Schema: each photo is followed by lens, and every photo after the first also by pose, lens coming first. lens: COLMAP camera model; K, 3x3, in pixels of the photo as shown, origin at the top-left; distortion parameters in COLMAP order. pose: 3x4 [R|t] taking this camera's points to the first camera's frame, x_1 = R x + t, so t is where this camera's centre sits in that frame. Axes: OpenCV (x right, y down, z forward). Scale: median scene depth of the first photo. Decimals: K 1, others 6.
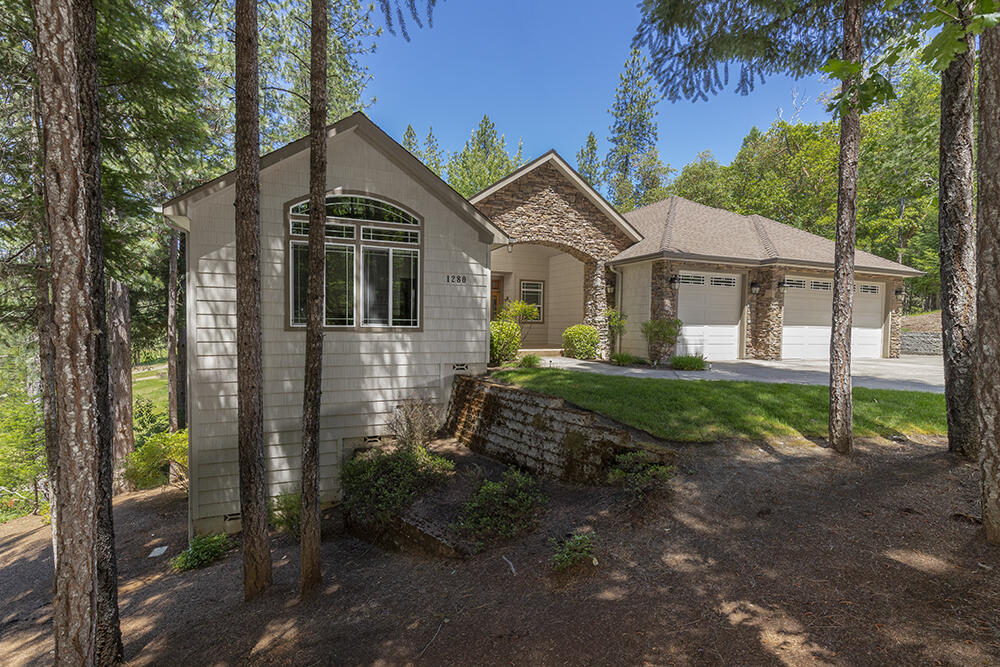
lens RADIAL K [[443.9, 0, 497.2], [0, 443.9, 337.4], [0, 0, 1]] dist [0.004180, 0.000109]
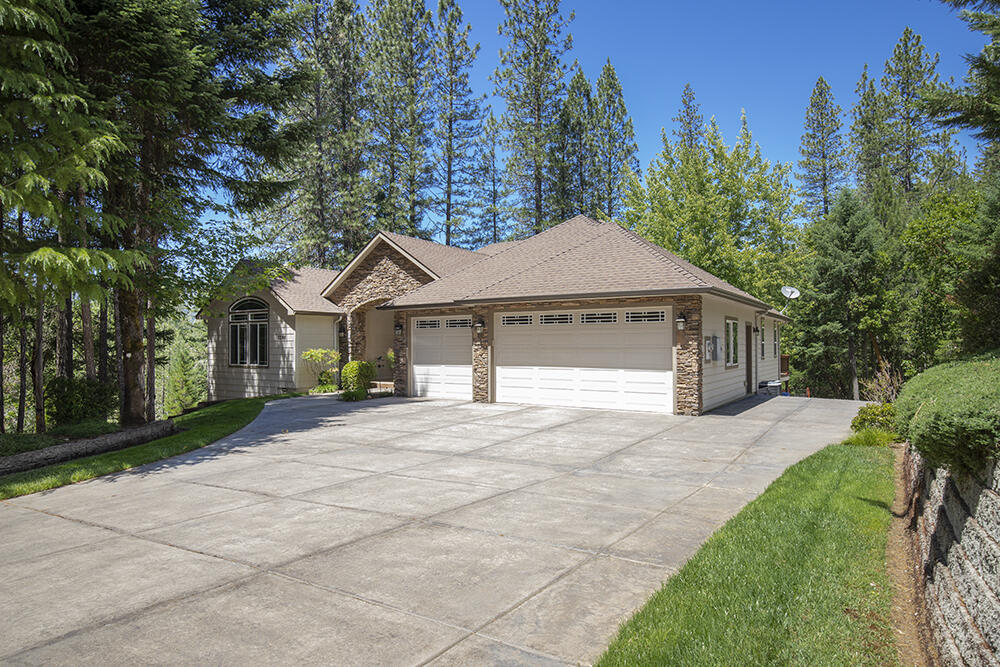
lens RADIAL K [[607.7, 0, 499.1], [0, 607.7, 335.1], [0, 0, 1]] dist [0.006931, 0.000170]
pose [[0.567909, -0.033593, -0.822405, 2.286595], [-0.019665, 0.998328, -0.054359, -0.030573], [0.822856, 0.047043, 0.566299, 0.372865]]
